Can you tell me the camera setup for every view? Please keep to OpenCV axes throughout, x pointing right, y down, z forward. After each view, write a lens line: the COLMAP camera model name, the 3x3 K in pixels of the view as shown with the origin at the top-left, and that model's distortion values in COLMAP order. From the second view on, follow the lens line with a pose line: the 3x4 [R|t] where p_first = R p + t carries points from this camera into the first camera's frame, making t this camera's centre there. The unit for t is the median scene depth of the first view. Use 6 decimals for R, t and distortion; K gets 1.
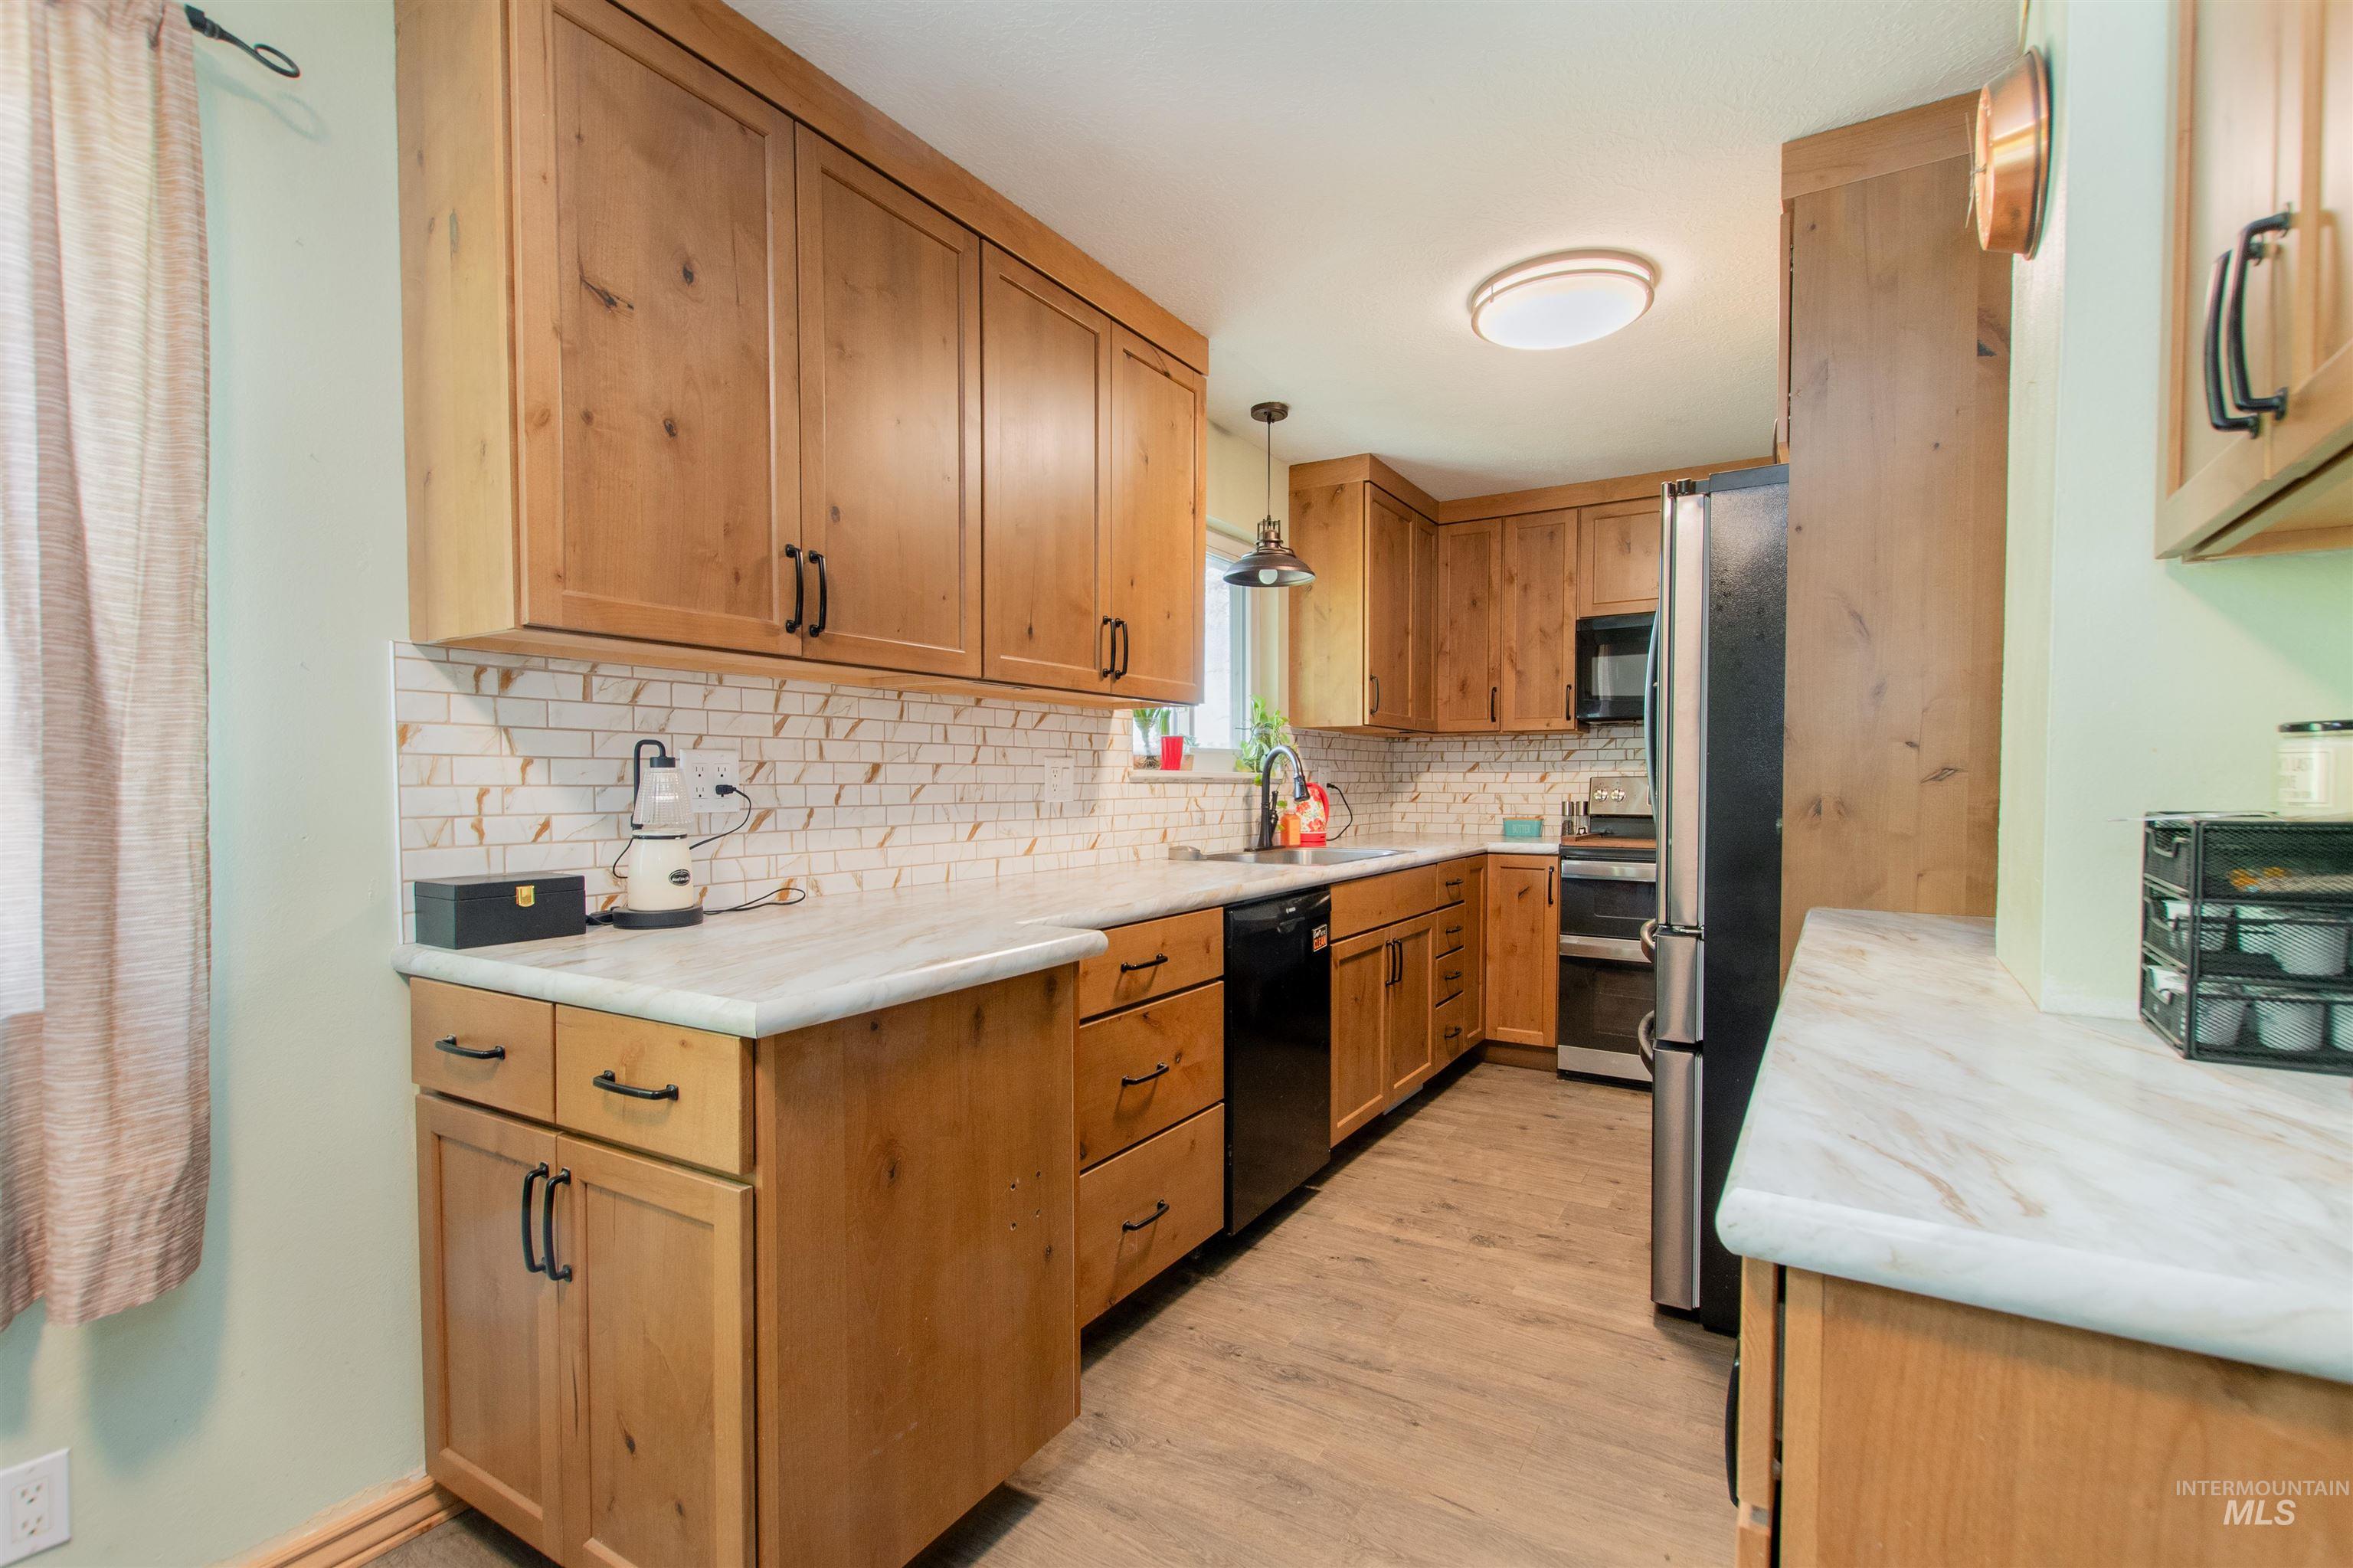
lens RADIAL K [[1061.1, 0, 1171.5], [0, 1061.1, 816.1], [0, 0, 1]] dist [0.002053, -0.001027]
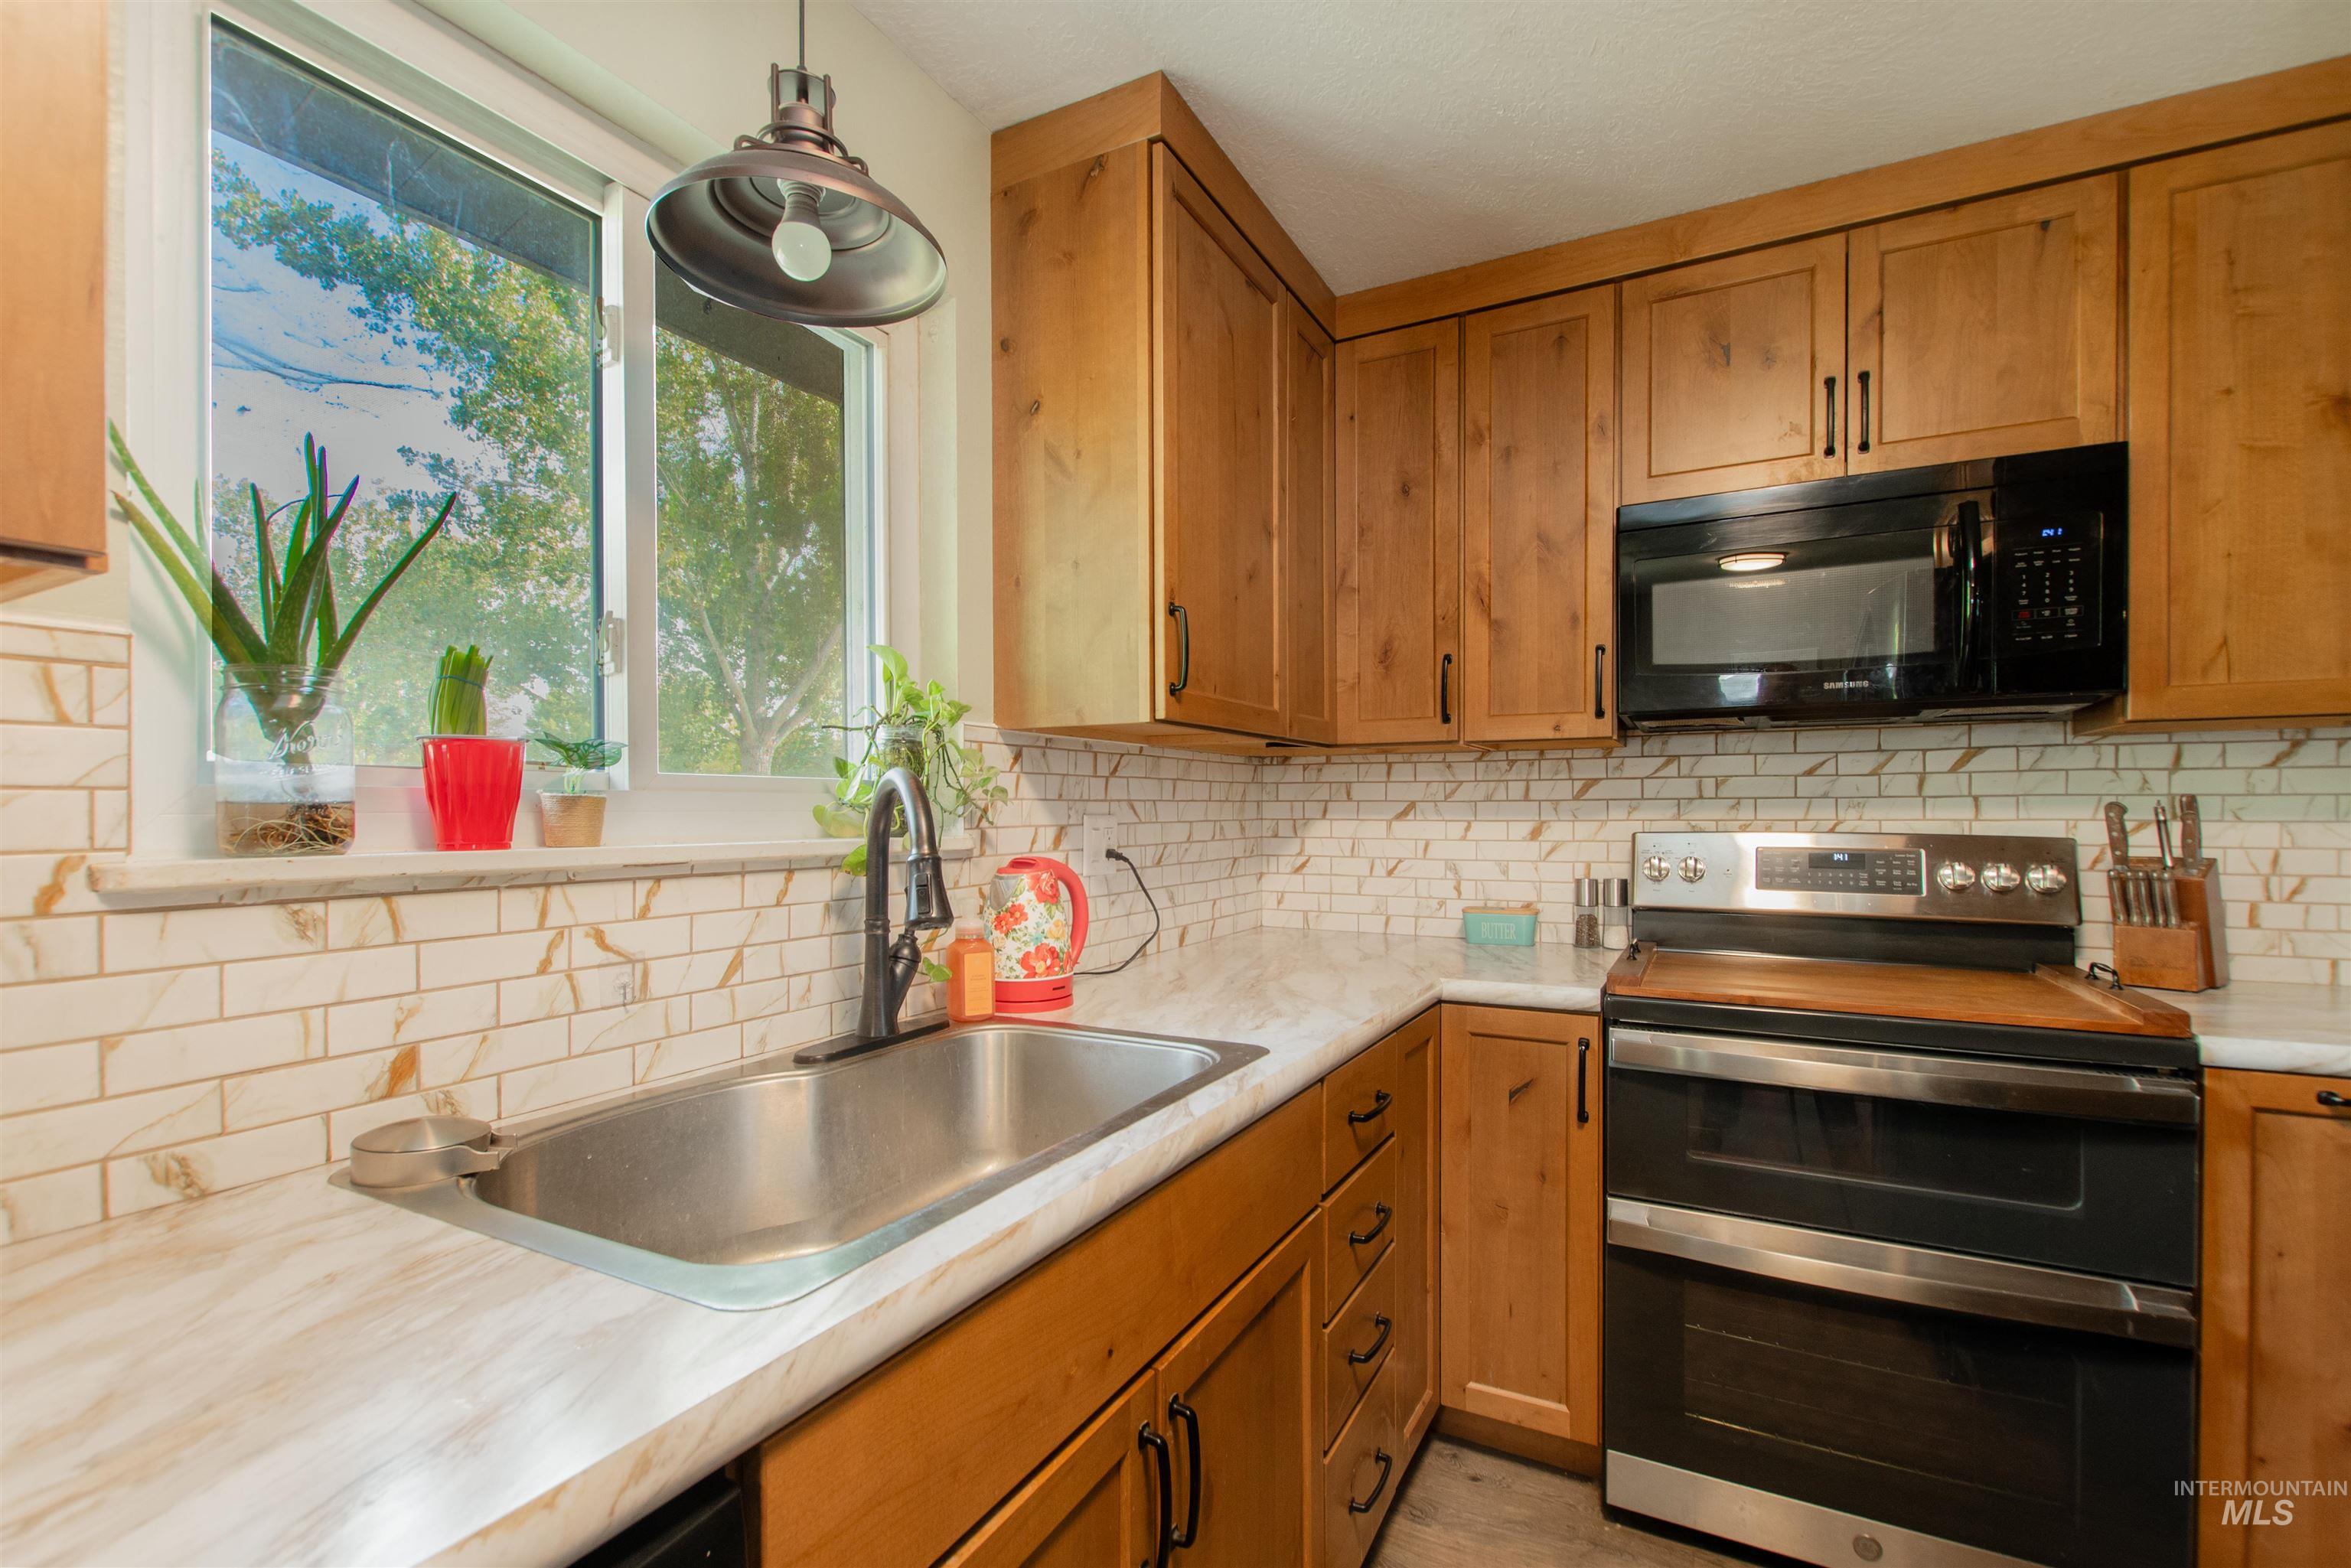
lens RADIAL K [[1035.3, 0, 1170.8], [0, 1035.3, 815.6], [0, 0, 1]] dist [0.000261, -0.000725]
pose [[0.997929, -0.003124, 0.064245, 0.273821], [0.004735, 0.999678, -0.024945, -0.064664], [-0.064146, 0.025197, 0.997622, 1.003638]]
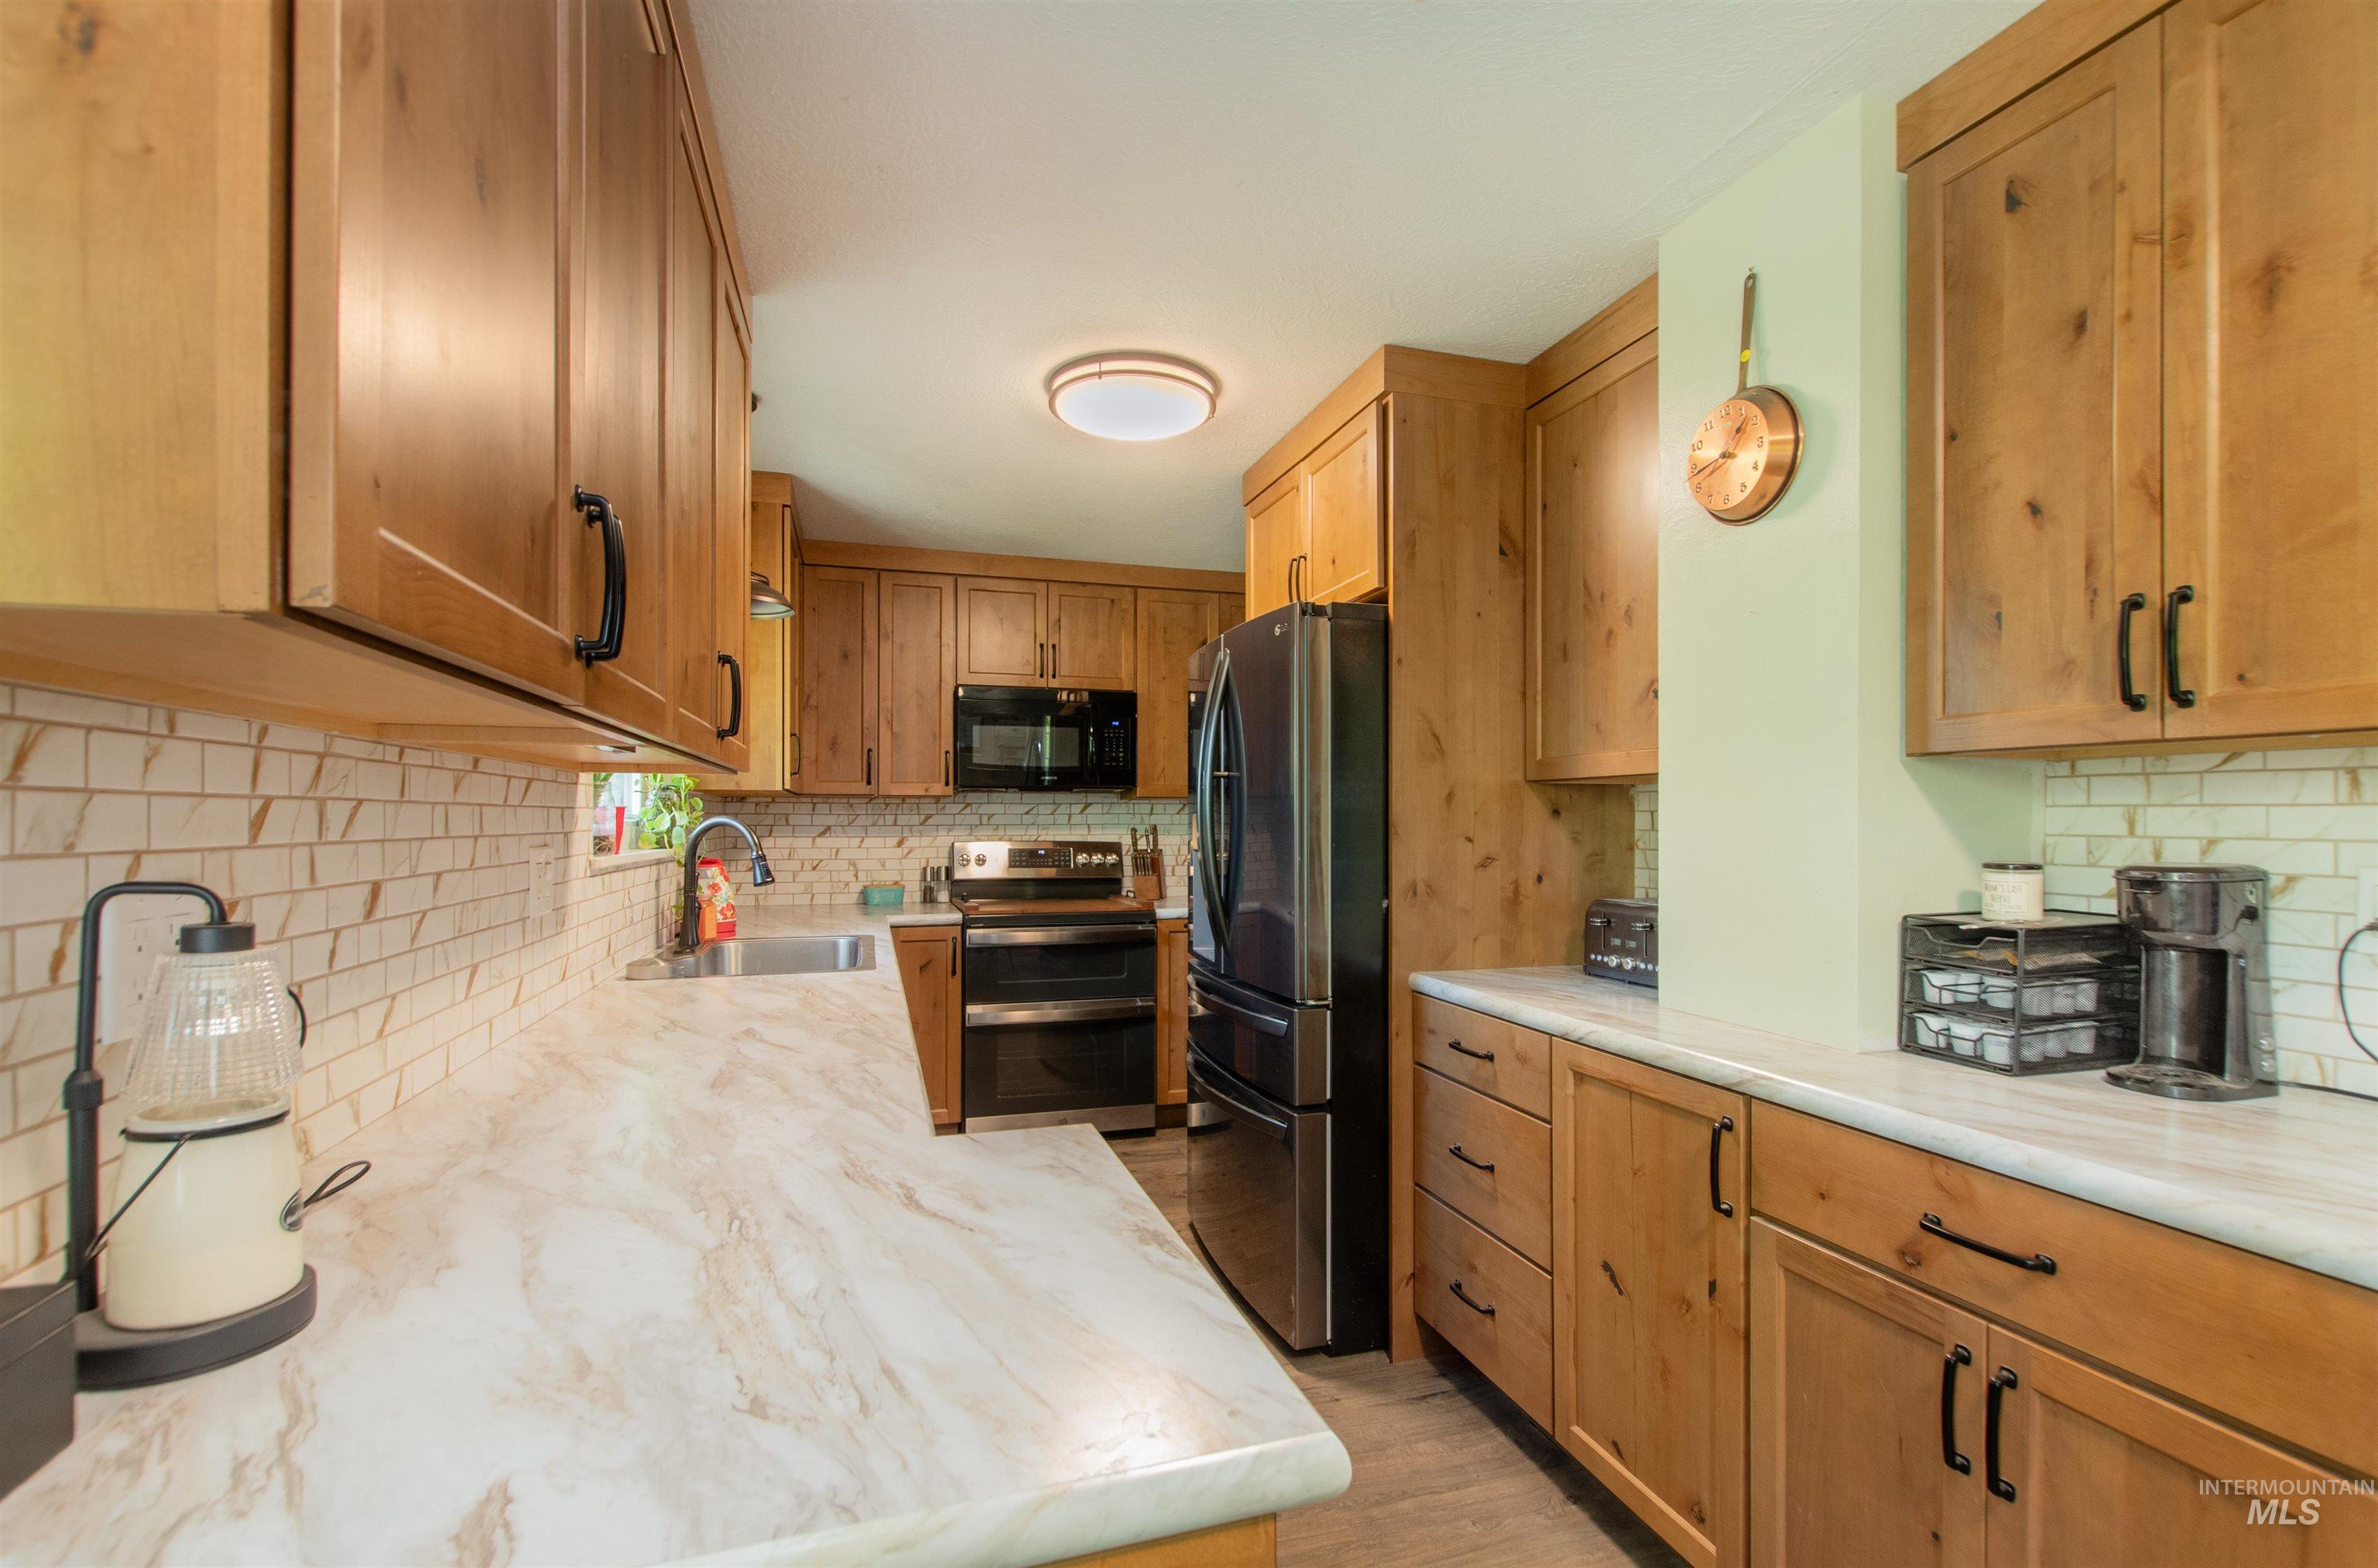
lens RADIAL K [[1054.2, 0, 1191.1], [0, 1054.2, 814.5], [0, 0, 1]] dist [0.000341, -0.000009]
pose [[0.650267, 0.004156, 0.759695, -0.418614], [0.024283, 0.999360, -0.026252, -0.060328], [-0.759318, 0.035519, 0.649750, 0.348812]]
